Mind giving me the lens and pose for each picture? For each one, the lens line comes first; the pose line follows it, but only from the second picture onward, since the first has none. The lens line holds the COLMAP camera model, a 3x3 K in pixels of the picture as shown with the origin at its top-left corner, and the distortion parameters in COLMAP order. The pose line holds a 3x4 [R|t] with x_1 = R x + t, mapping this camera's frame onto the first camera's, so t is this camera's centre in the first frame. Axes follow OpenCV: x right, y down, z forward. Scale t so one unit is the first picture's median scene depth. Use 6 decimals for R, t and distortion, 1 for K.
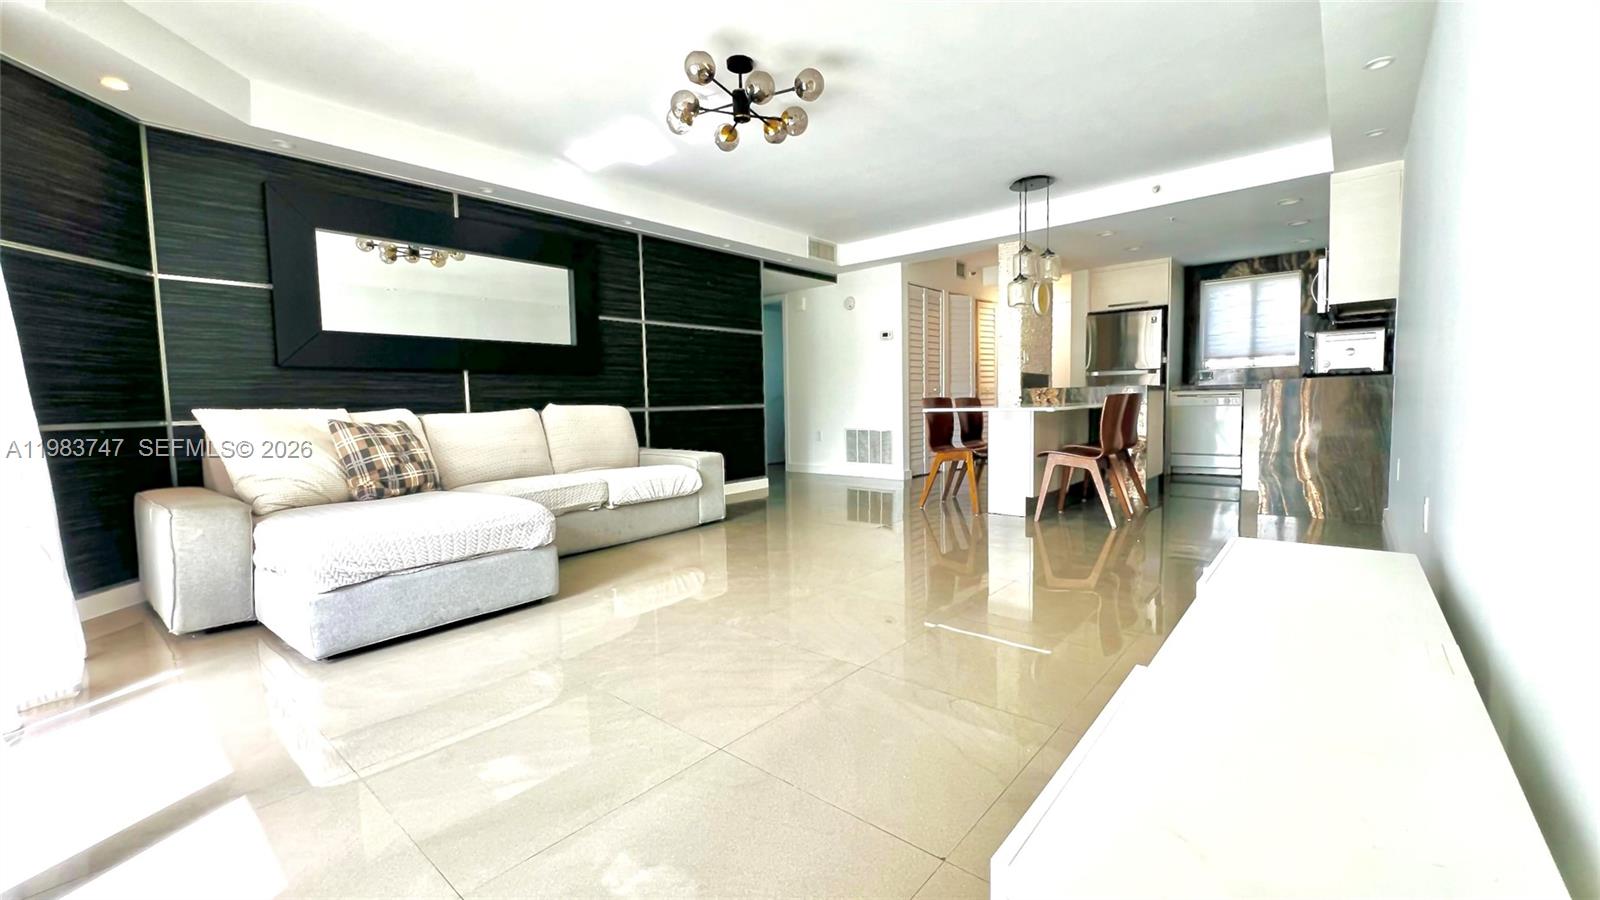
lens RADIAL K [[638.4, 0, 802.7], [0, 638.4, 445.0], [0, 0, 1]] dist [-0.001785, 0.000090]
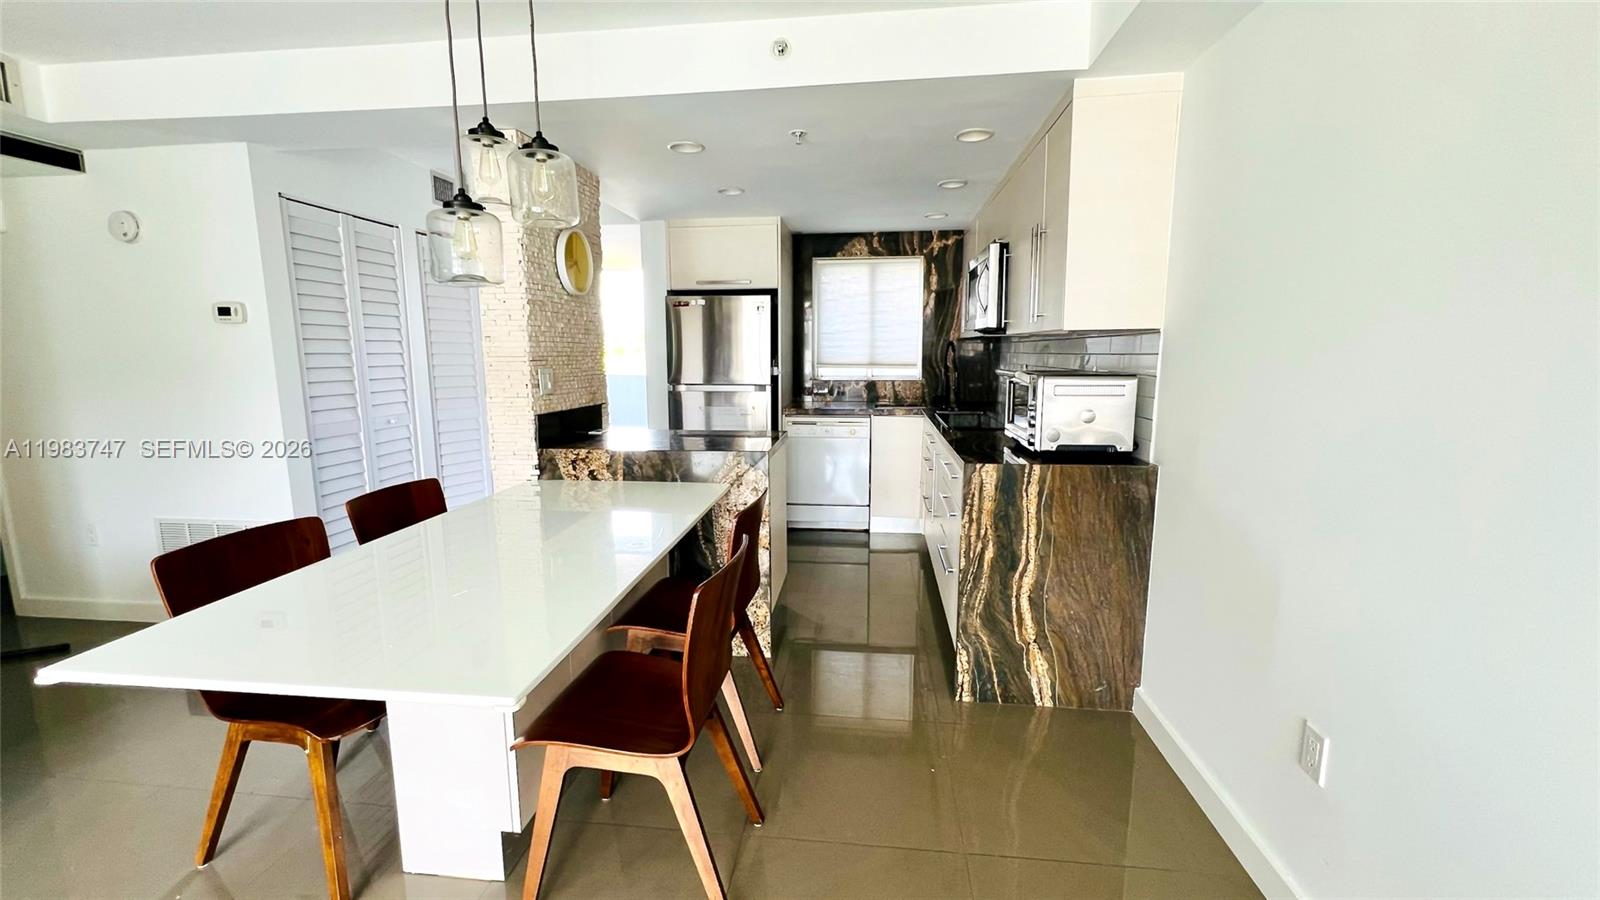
lens RADIAL K [[639.3, 0, 800.0], [0, 639.3, 450.0], [0, 0, 1]] dist [0.000690, 0.000210]
pose [[0.827406, -0.067590, 0.557522, 0.236586], [0.024728, 0.996153, 0.084069, -0.122919], [-0.561060, -0.055773, 0.825894, 0.485374]]
